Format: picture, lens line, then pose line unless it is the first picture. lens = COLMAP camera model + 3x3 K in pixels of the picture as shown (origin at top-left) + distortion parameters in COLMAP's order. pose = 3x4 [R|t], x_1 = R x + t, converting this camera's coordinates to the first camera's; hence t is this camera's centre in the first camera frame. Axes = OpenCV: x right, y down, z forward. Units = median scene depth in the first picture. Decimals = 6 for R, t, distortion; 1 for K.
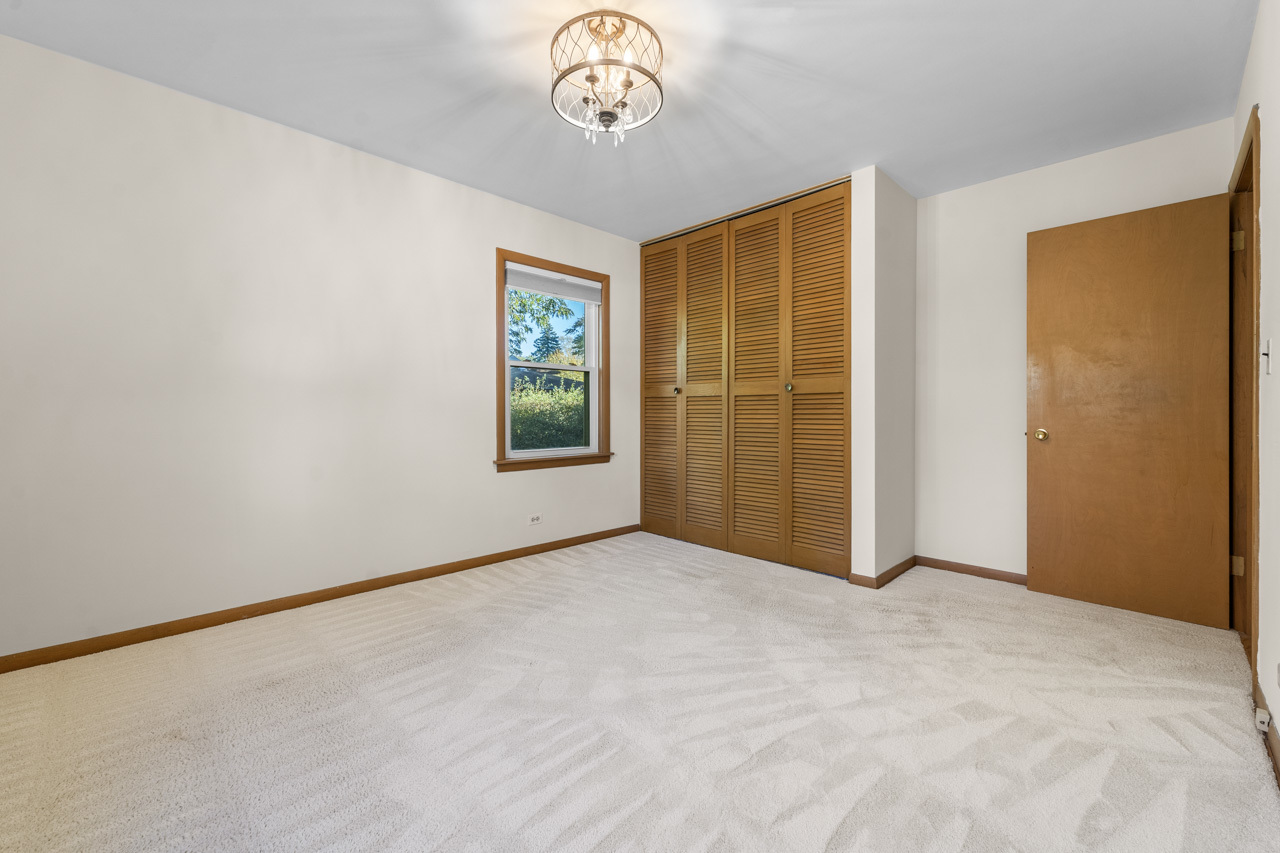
lens RADIAL K [[519.4, 0, 638.2], [0, 519.4, 411.6], [0, 0, 1]] dist [-0.000087, -0.000110]
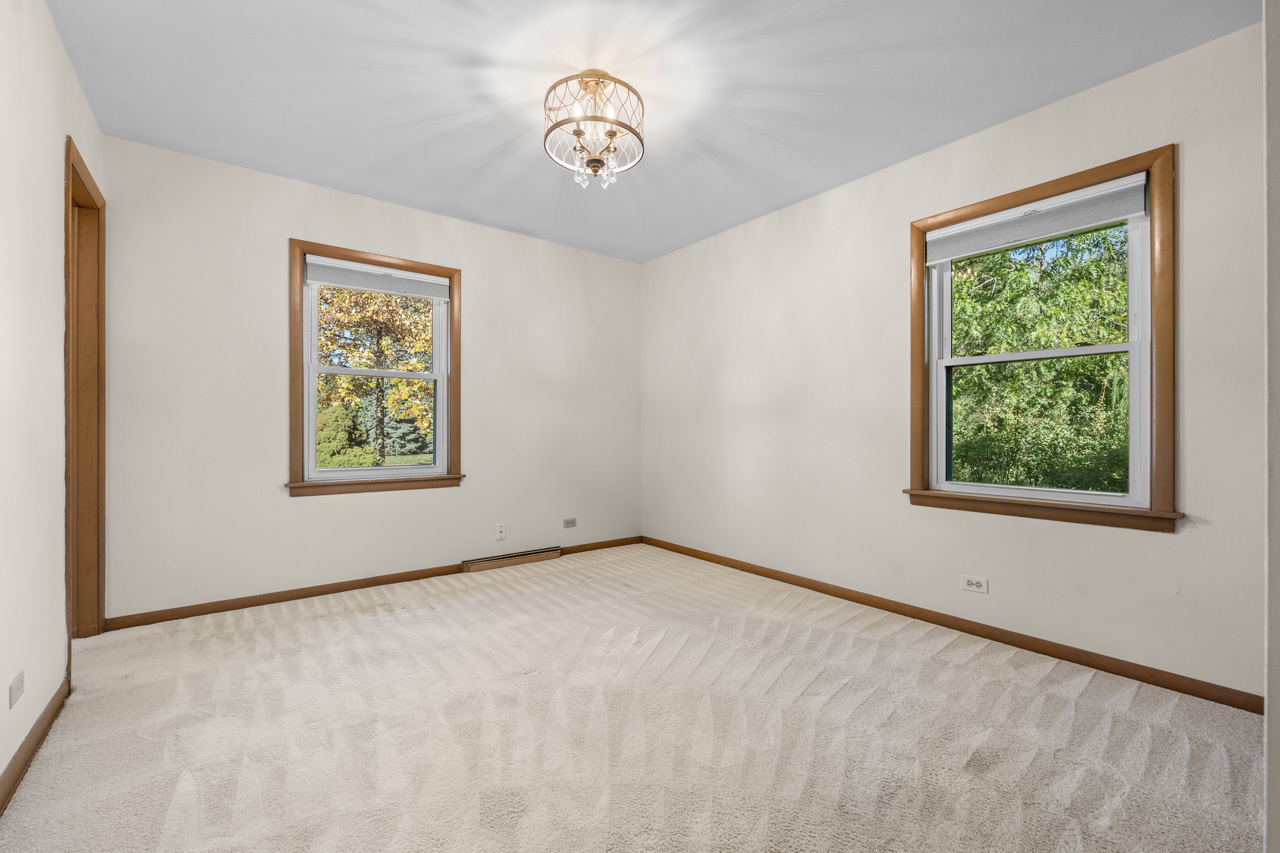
lens RADIAL K [[535.6, 0, 640.0], [0, 535.6, 426.5], [0, 0, 1]] dist [0.000291, 0.000038]
pose [[-0.113824, -0.003743, -0.993494, 0.596875], [-0.000159, 0.999993, -0.003750, 0.001003], [0.993501, -0.000269, -0.113824, 0.683639]]
